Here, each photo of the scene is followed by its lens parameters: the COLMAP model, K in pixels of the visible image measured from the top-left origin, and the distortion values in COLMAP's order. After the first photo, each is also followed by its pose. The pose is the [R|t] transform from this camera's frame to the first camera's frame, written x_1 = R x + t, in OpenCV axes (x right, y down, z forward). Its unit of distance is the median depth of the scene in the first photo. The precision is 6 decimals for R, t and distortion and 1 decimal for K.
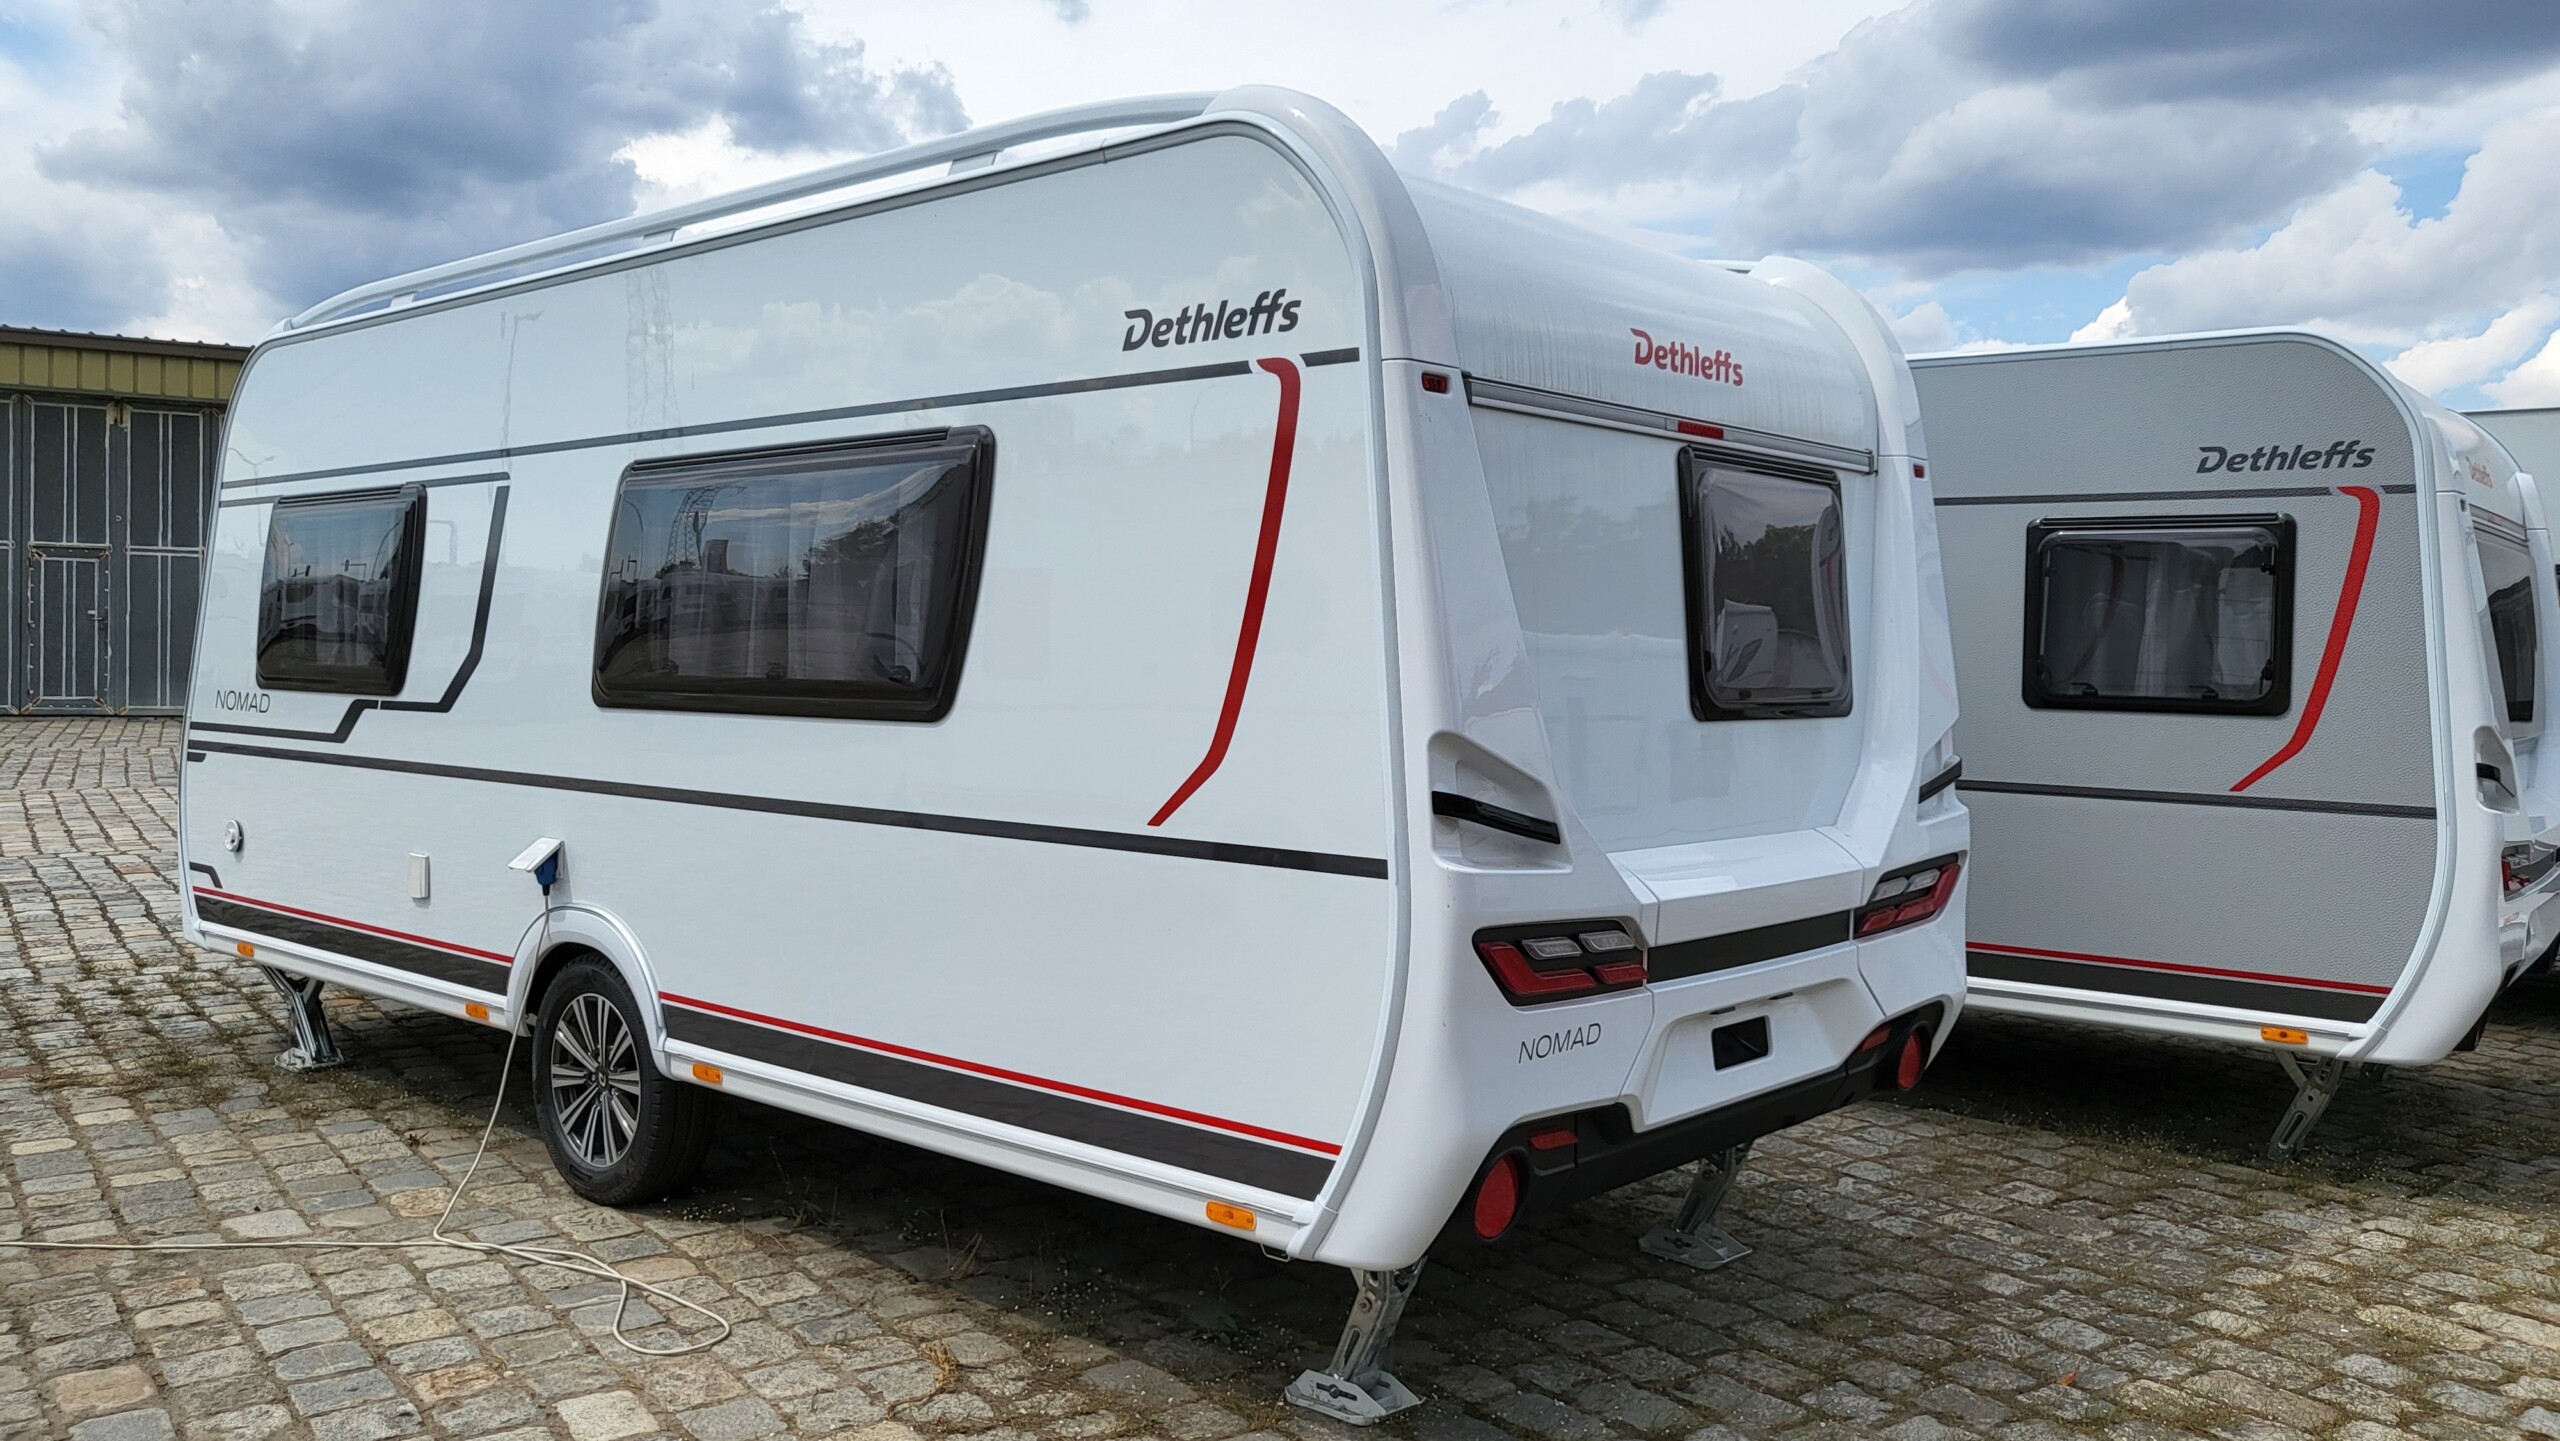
lens RADIAL K [[2030.5, 0, 1314.7], [0, 2030.5, 686.4], [0, 0, 1]] dist [-0.033809, -0.000909]
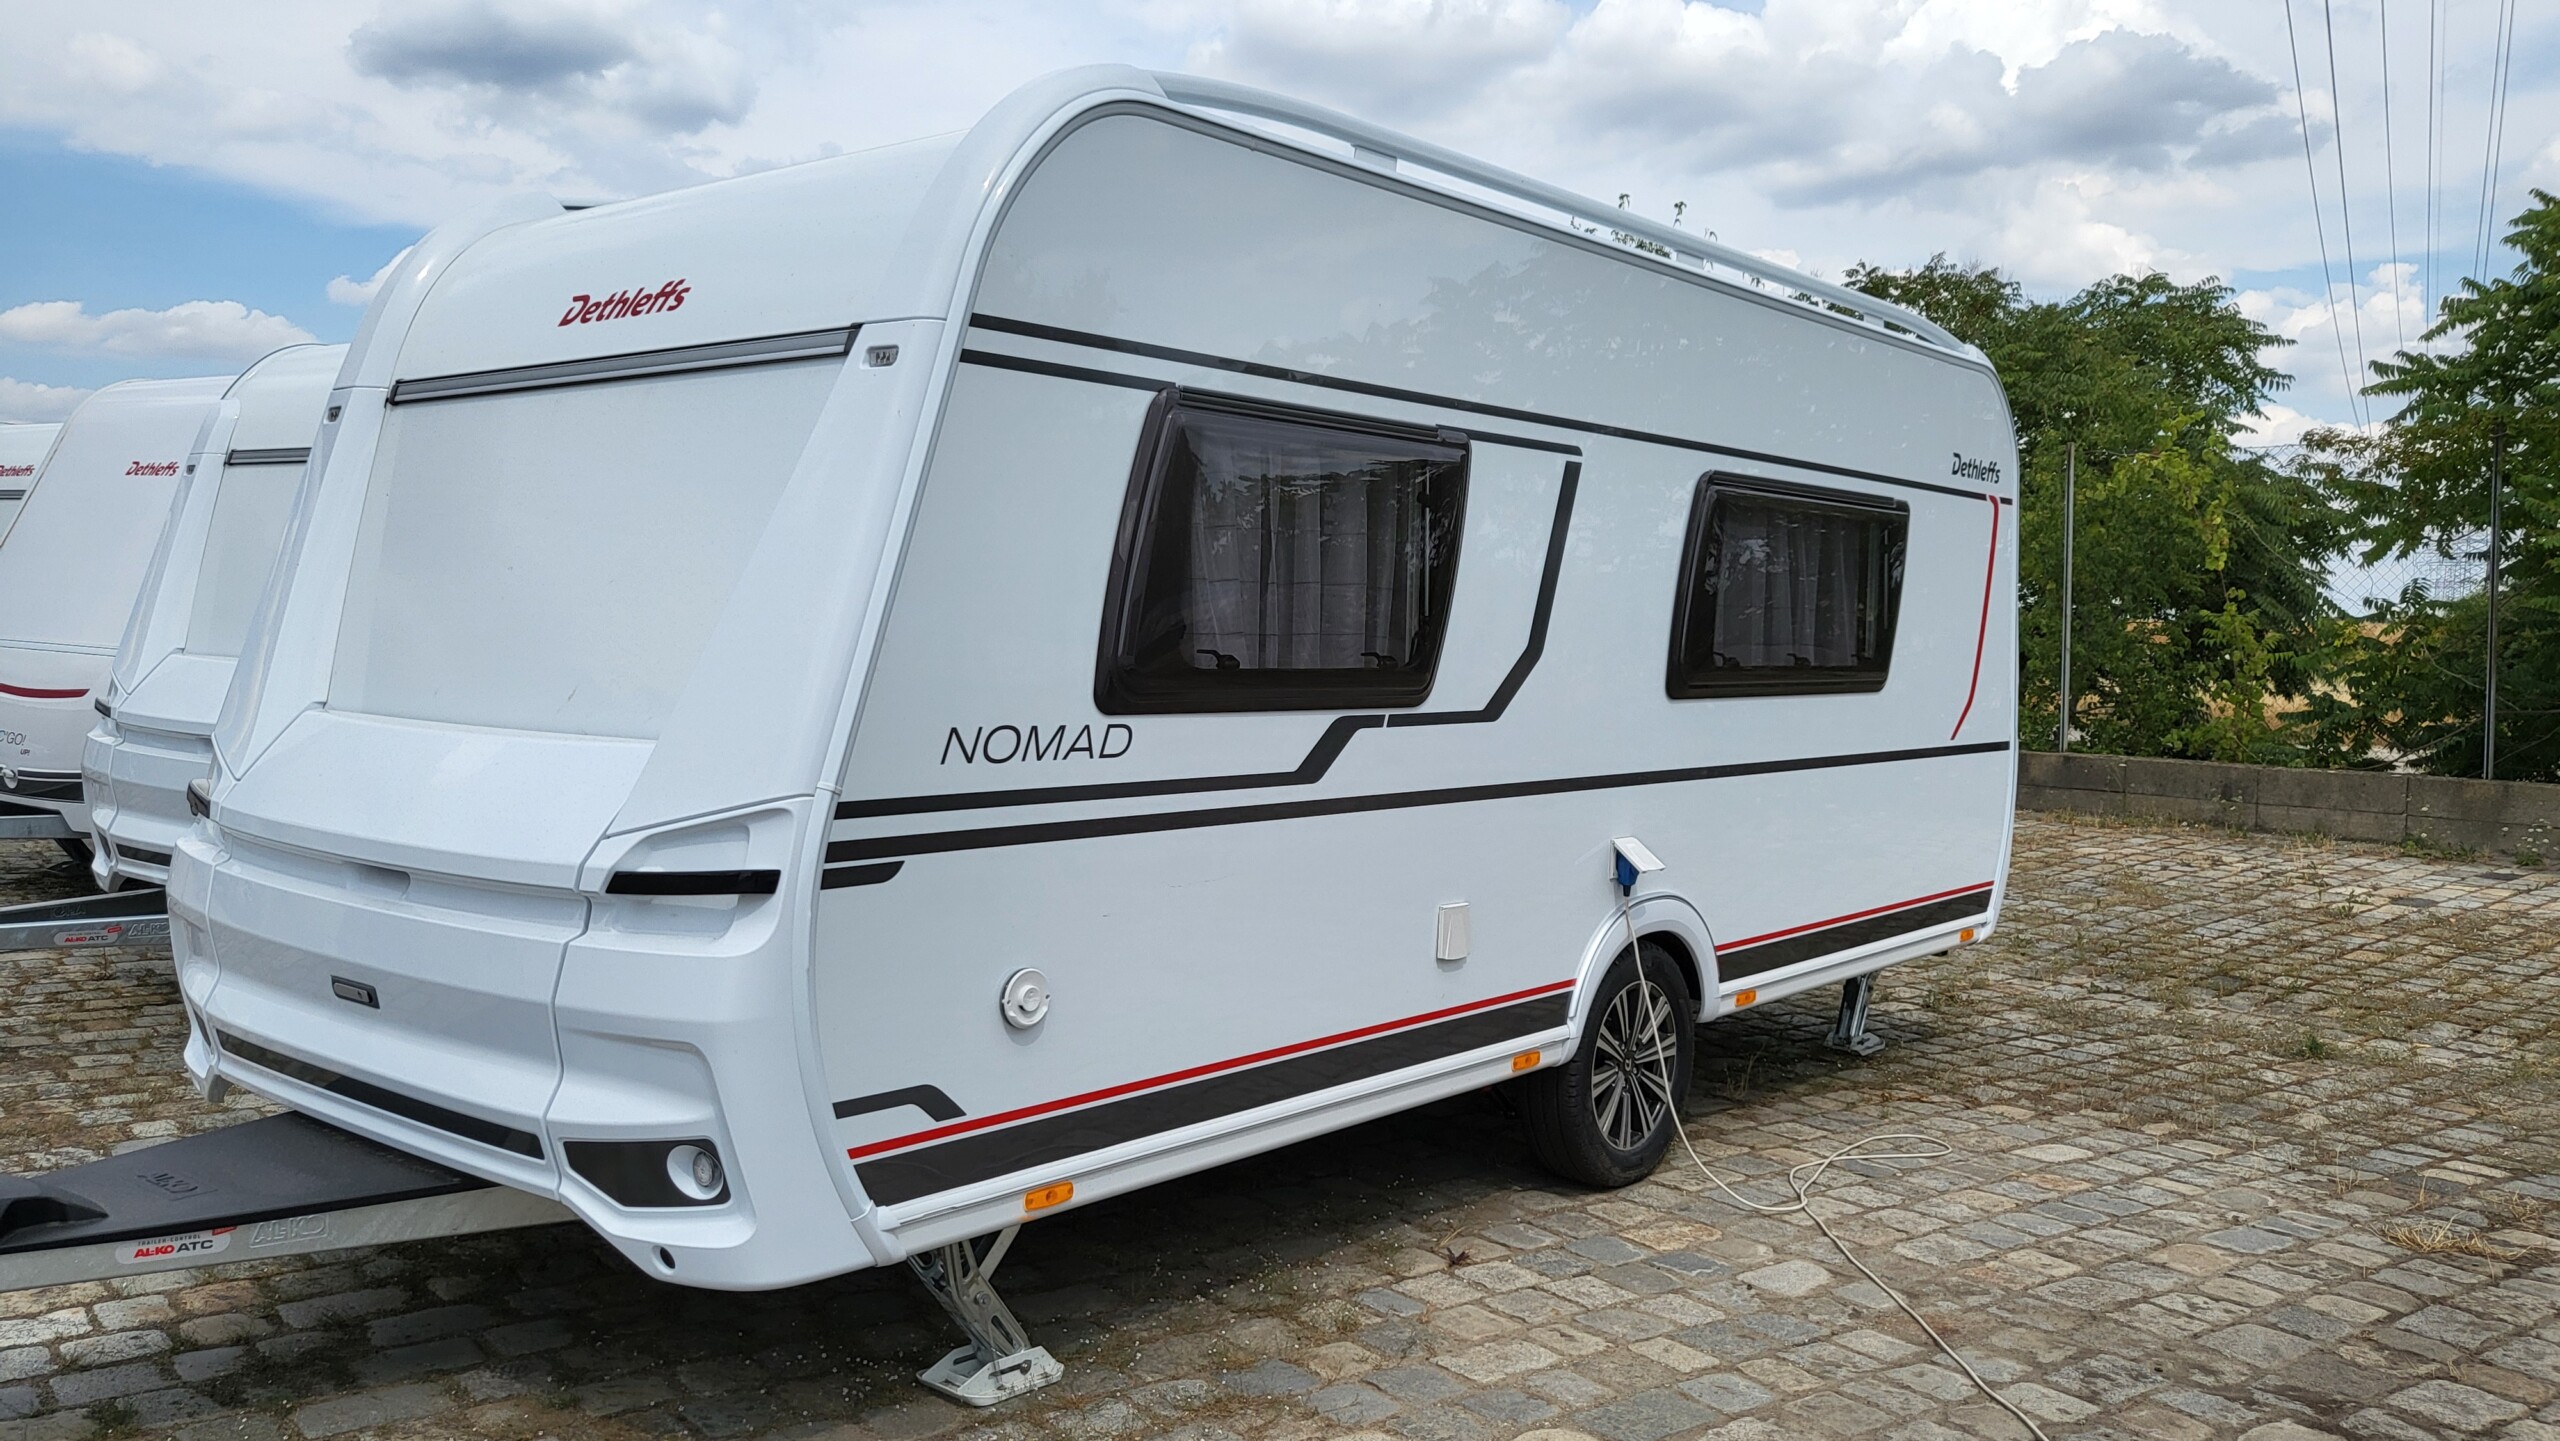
lens RADIAL K [[1988.9, 0, 1280.0], [0, 1988.9, 720.5], [0, 0, 1]] dist [-0.048683, 0.000417]
pose [[-0.019233, -0.055995, 0.998246, -1.256922], [0.001050, 0.998429, 0.056026, -0.033241], [-0.999814, 0.002125, -0.019144, 1.120668]]
